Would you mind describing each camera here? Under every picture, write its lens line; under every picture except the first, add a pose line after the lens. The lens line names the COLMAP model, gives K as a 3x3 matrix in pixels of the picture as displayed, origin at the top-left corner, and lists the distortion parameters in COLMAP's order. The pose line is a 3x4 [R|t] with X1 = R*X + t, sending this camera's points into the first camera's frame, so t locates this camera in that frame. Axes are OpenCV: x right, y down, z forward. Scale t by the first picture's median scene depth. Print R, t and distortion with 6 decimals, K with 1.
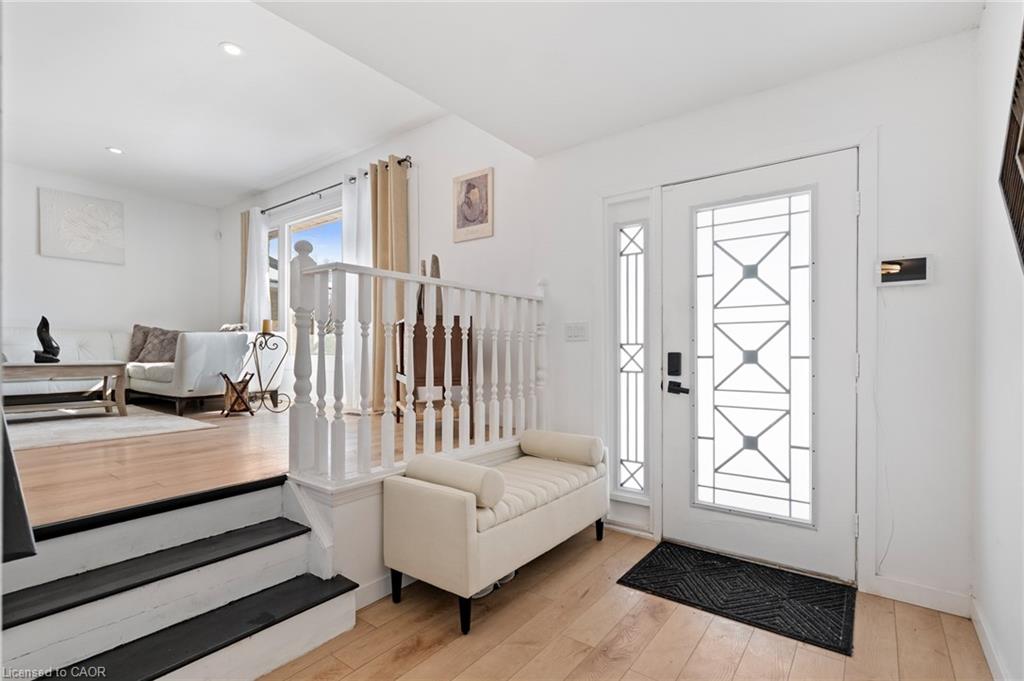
lens RADIAL K [[472.8, 0, 517.5], [0, 472.8, 354.2], [0, 0, 1]] dist [0.004251, 0.000494]
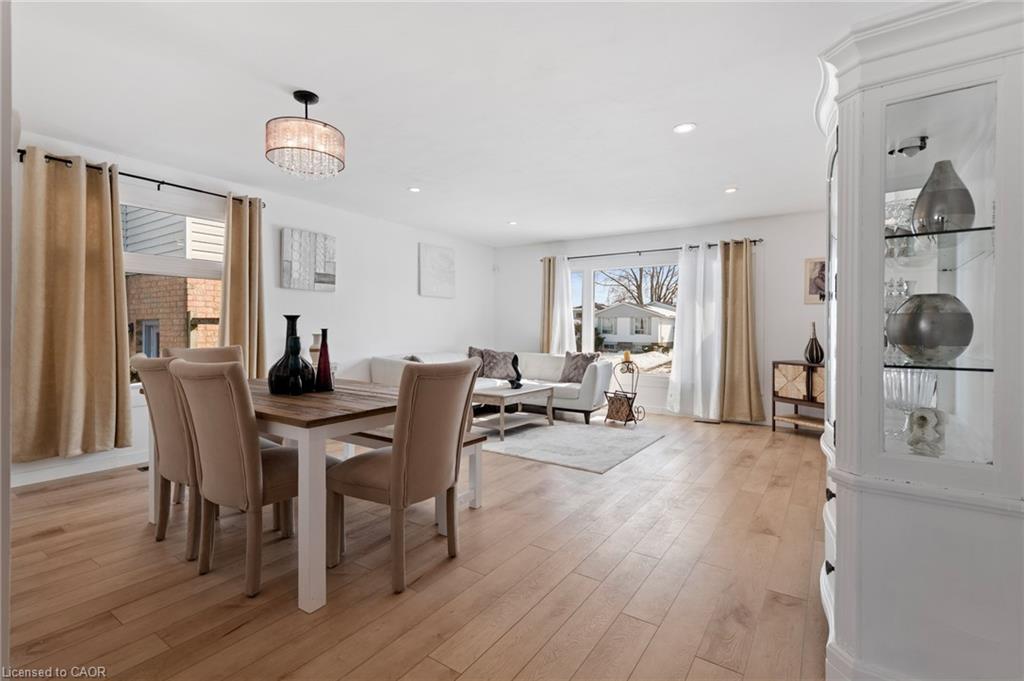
lens RADIAL K [[472.8, 0, 509.3], [0, 472.8, 326.5], [0, 0, 1]] dist [0.004251, 0.000494]
pose [[0.999069, 0.006784, 0.042603, -1.112881], [-0.006188, 0.999881, -0.014109, -0.146568], [-0.042694, 0.013832, 0.998992, -0.389918]]
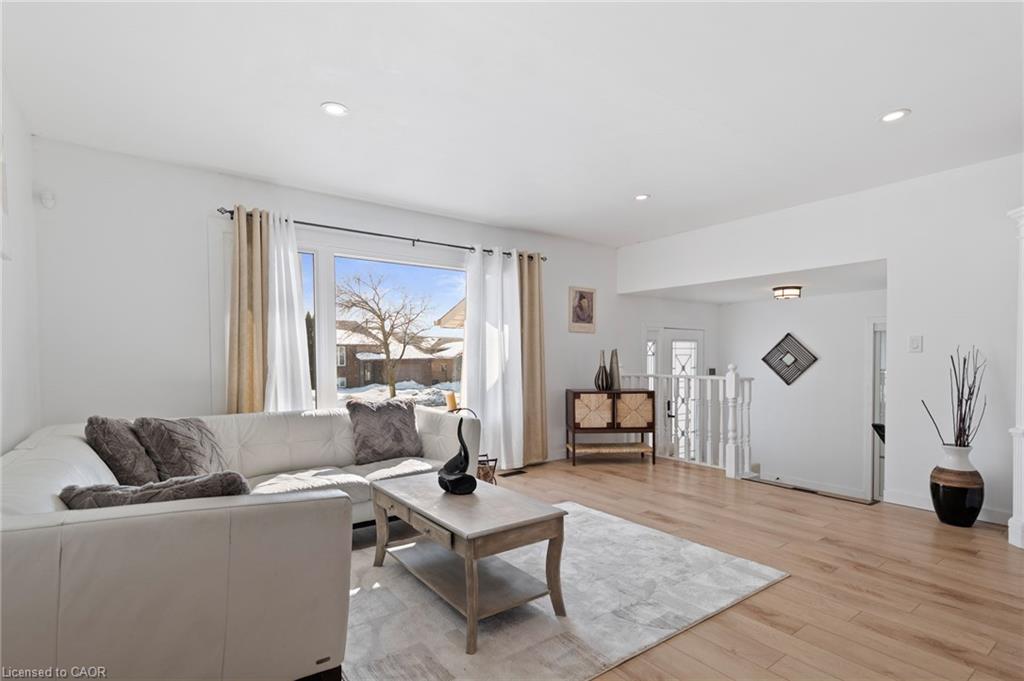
lens RADIAL K [[496.9, 0, 509.3], [0, 496.9, 368.1], [0, 0, 1]] dist [0.022754, 0.000630]
pose [[0.287987, -0.020108, 0.957423, -1.654204], [0.013063, 0.999769, 0.017068, -0.159619], [-0.957545, 0.007592, 0.288183, 0.768929]]
